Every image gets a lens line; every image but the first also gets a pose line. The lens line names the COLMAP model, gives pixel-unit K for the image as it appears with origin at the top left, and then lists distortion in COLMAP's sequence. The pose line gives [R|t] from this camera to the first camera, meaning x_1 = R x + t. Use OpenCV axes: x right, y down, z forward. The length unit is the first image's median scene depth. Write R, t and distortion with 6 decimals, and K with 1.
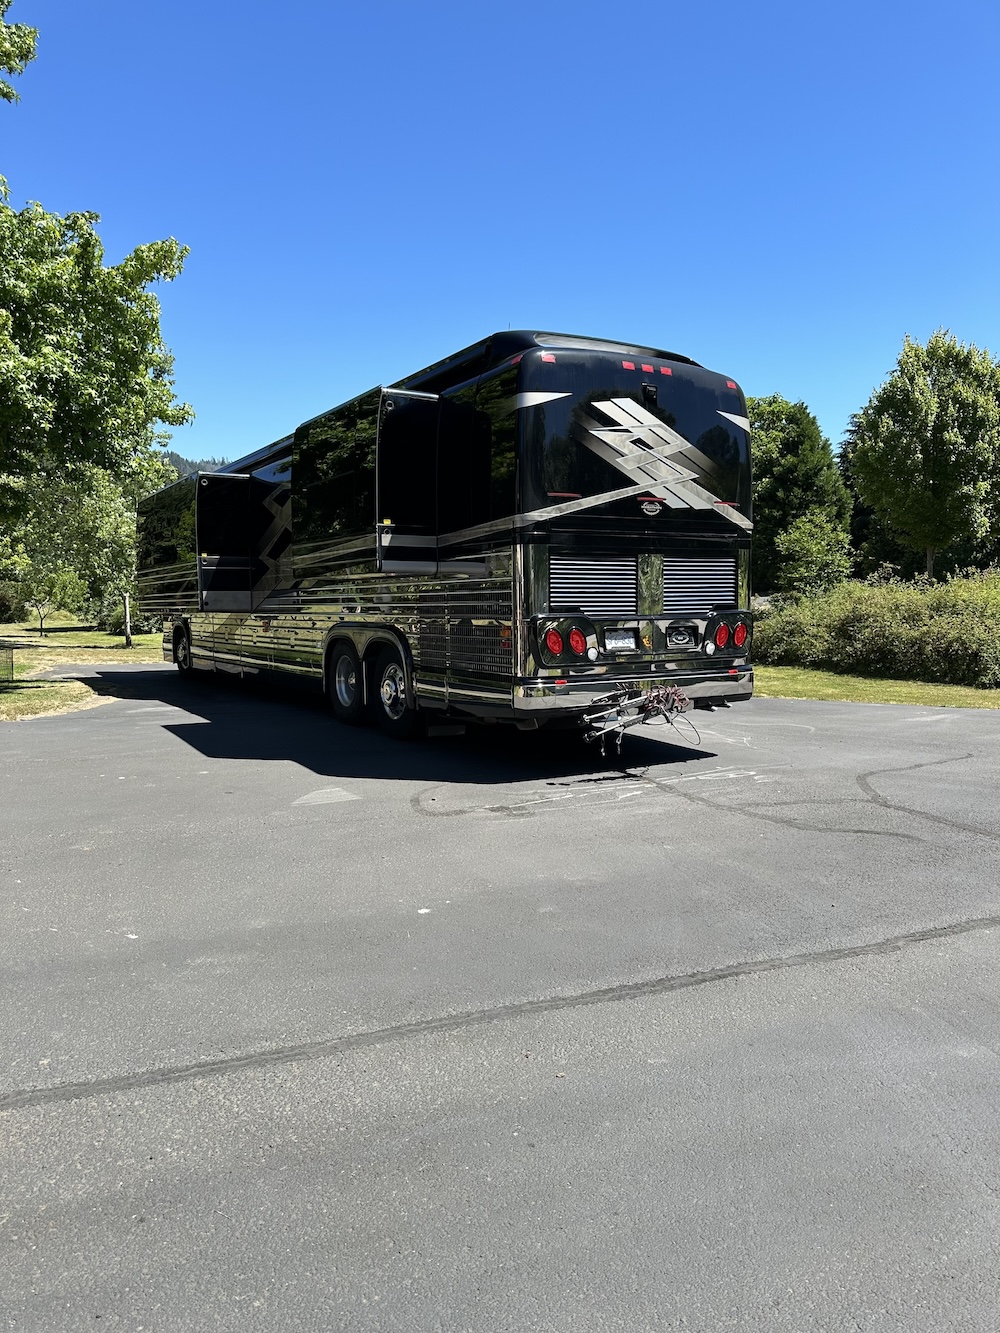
lens RADIAL K [[963.7, 0, 498.8], [0, 963.7, 673.2], [0, 0, 1]] dist [0.060879, -0.069712]
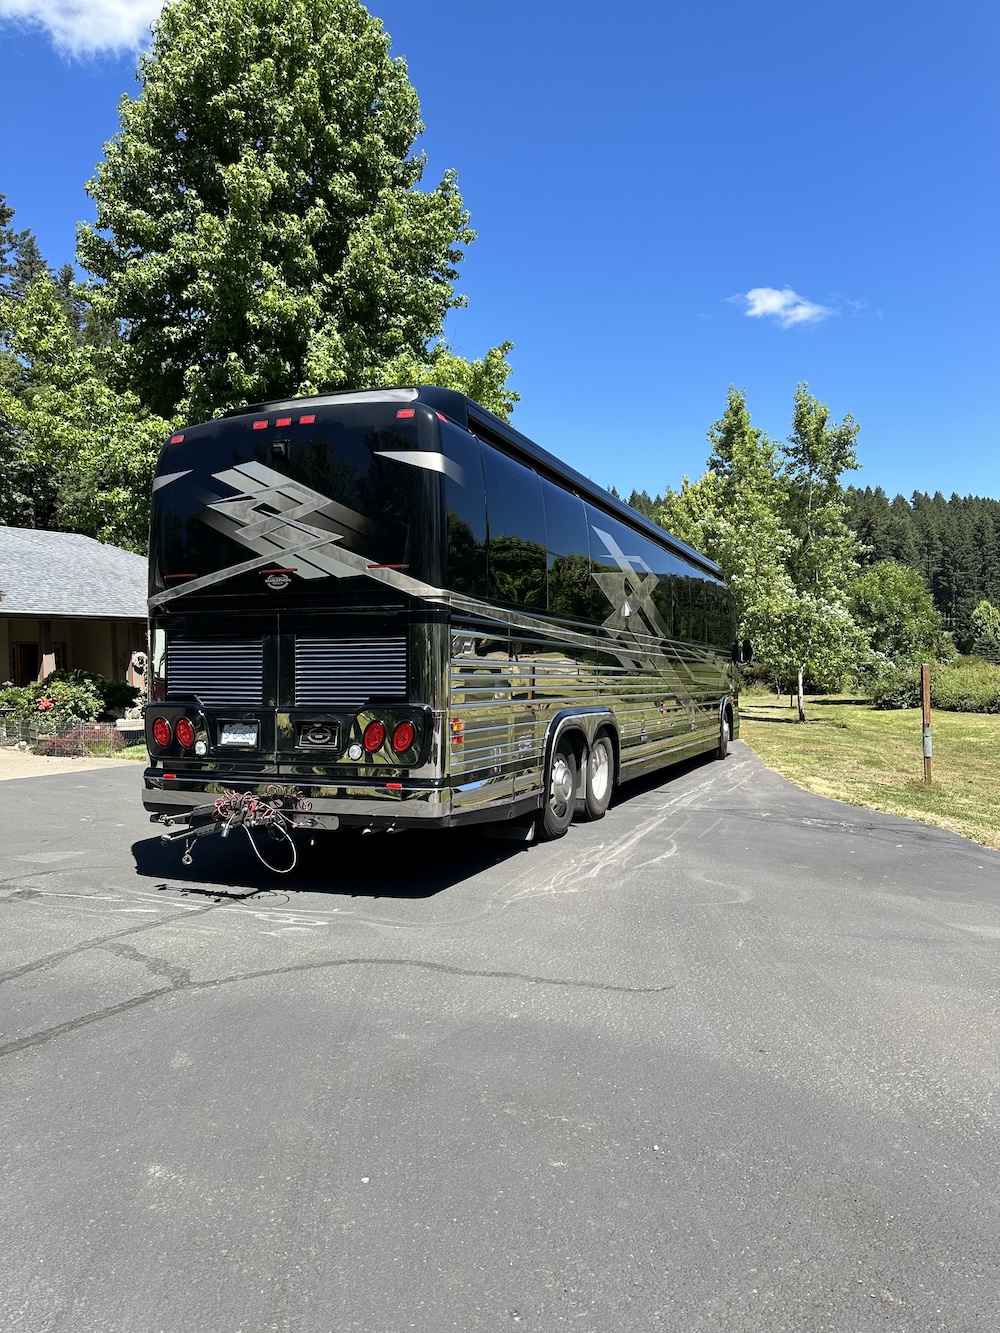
lens RADIAL K [[963.7, 0, 501.2], [0, 963.7, 658.5], [0, 0, 1]] dist [0.060879, -0.069712]
pose [[0.618682, -0.006197, -0.785617, 0.954157], [-0.063257, 0.996329, -0.057675, -0.066791], [0.783091, 0.085379, 0.616019, 0.638172]]
